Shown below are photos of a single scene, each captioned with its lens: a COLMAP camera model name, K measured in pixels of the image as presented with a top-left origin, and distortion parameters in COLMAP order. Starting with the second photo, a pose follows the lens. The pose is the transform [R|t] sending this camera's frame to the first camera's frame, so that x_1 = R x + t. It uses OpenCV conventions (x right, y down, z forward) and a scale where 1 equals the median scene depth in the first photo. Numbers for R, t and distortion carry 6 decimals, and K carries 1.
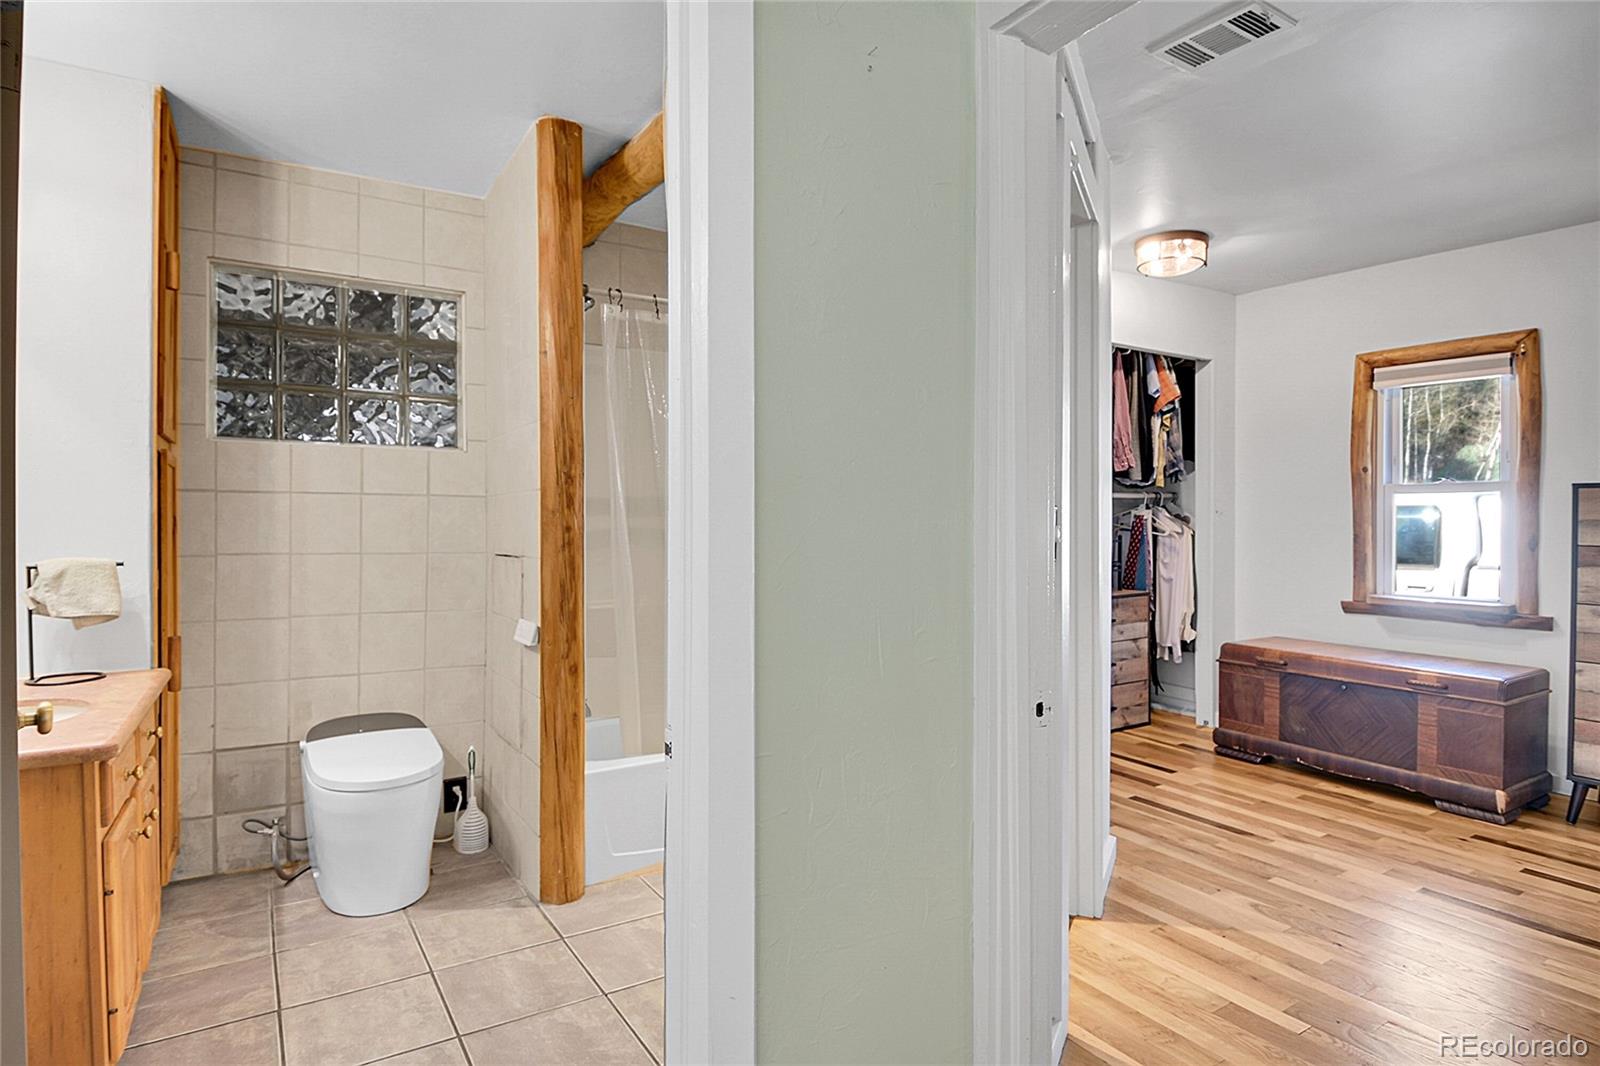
lens RADIAL K [[773.0, 0, 800.0], [0, 773.0, 533.0], [0, 0, 1]] dist [-0.003260, -0.017373]
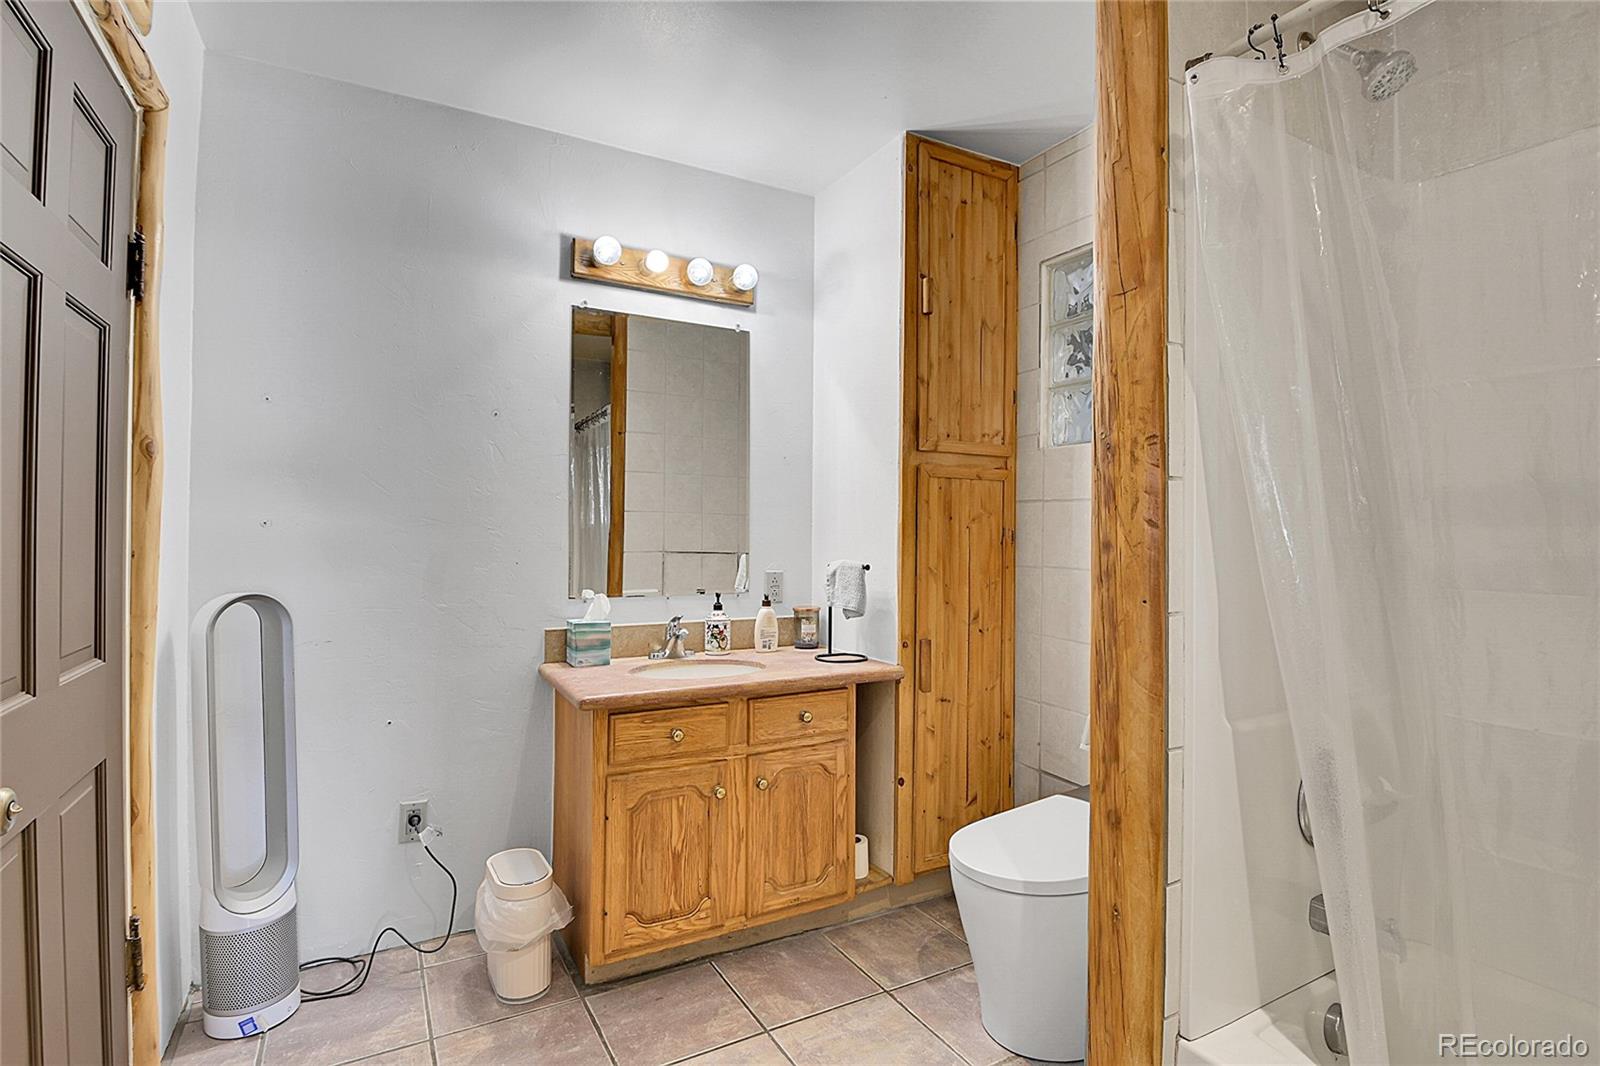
lens RADIAL K [[735.4, 0, 750.5], [0, 735.4, 528.3], [0, 0, 1]] dist [0.002751, -0.015480]
pose [[-0.017409, -0.005181, -0.999835, 0.123189], [-0.023087, 0.999722, -0.004779, -0.005665], [0.999582, 0.023000, -0.017524, 0.468321]]
